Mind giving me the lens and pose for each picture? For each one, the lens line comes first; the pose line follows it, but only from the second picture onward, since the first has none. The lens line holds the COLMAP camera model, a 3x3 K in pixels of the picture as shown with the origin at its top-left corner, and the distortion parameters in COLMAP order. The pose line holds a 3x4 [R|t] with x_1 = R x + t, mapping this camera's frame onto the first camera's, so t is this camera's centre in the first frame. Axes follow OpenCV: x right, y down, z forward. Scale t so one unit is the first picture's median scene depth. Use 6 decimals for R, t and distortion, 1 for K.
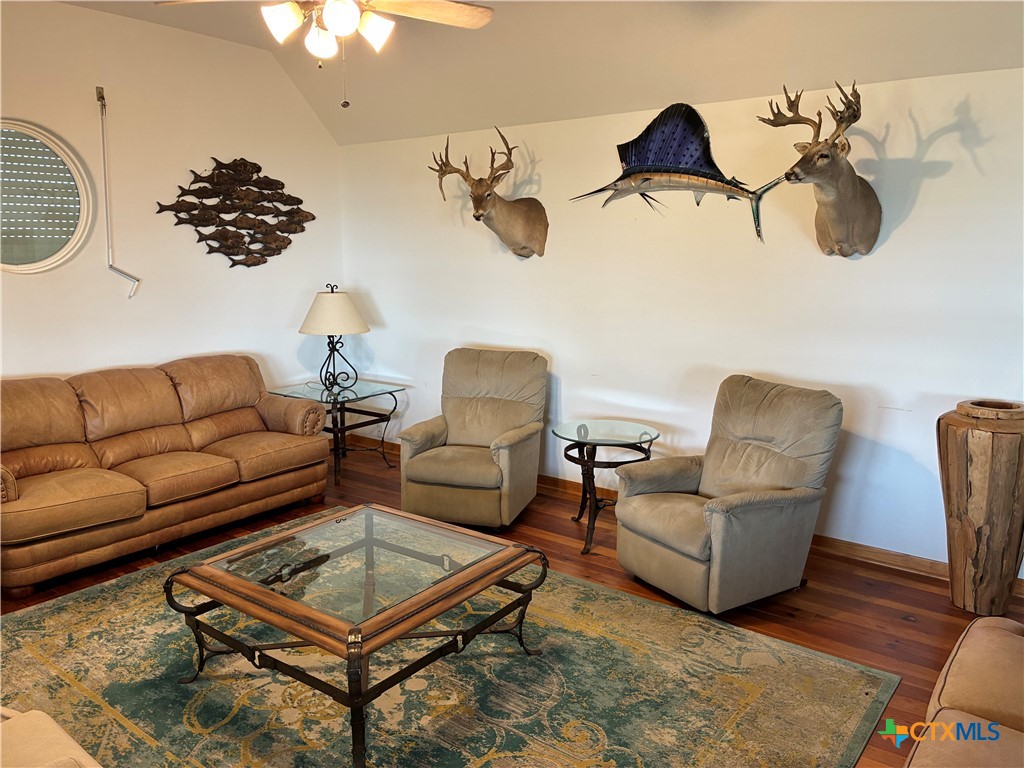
lens RADIAL K [[774.5, 0, 512.5], [0, 774.5, 371.7], [0, 0, 1]] dist [0.034303, -0.042067]
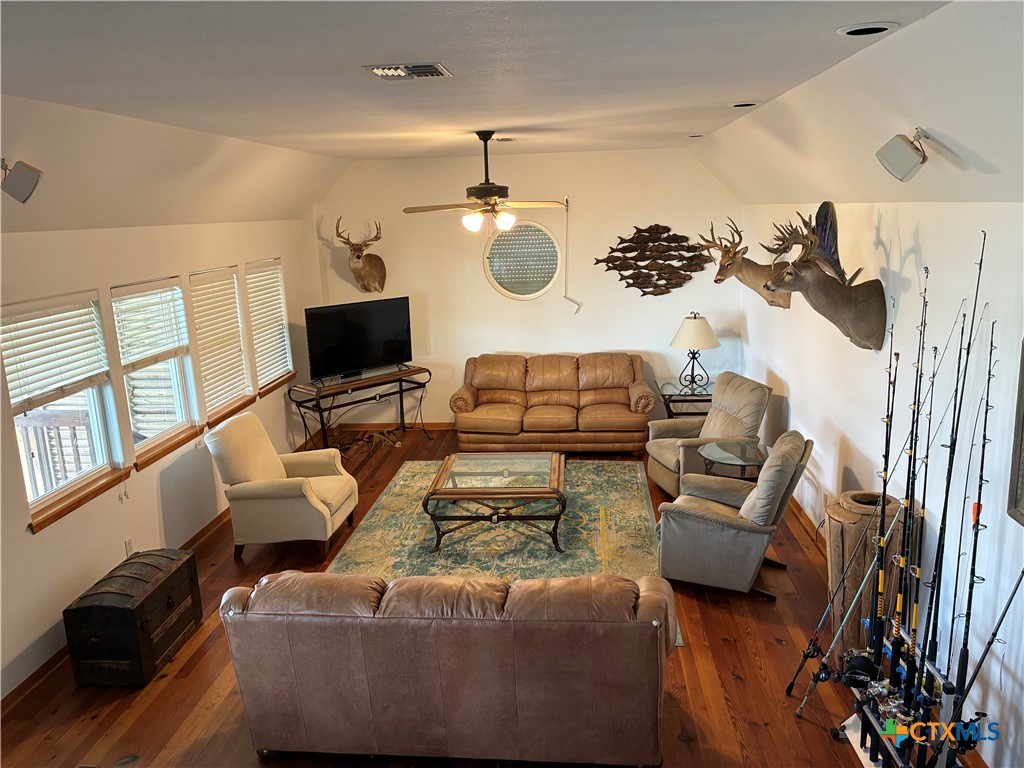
lens RADIAL K [[774.5, 0, 515.1], [0, 774.5, 385.4], [0, 0, 1]] dist [0.034303, -0.042067]
pose [[0.526714, 0.170982, -0.832669, 0.825623], [-0.098444, 0.985240, 0.140040, -0.152409], [0.844323, 0.008210, 0.535772, -0.033824]]
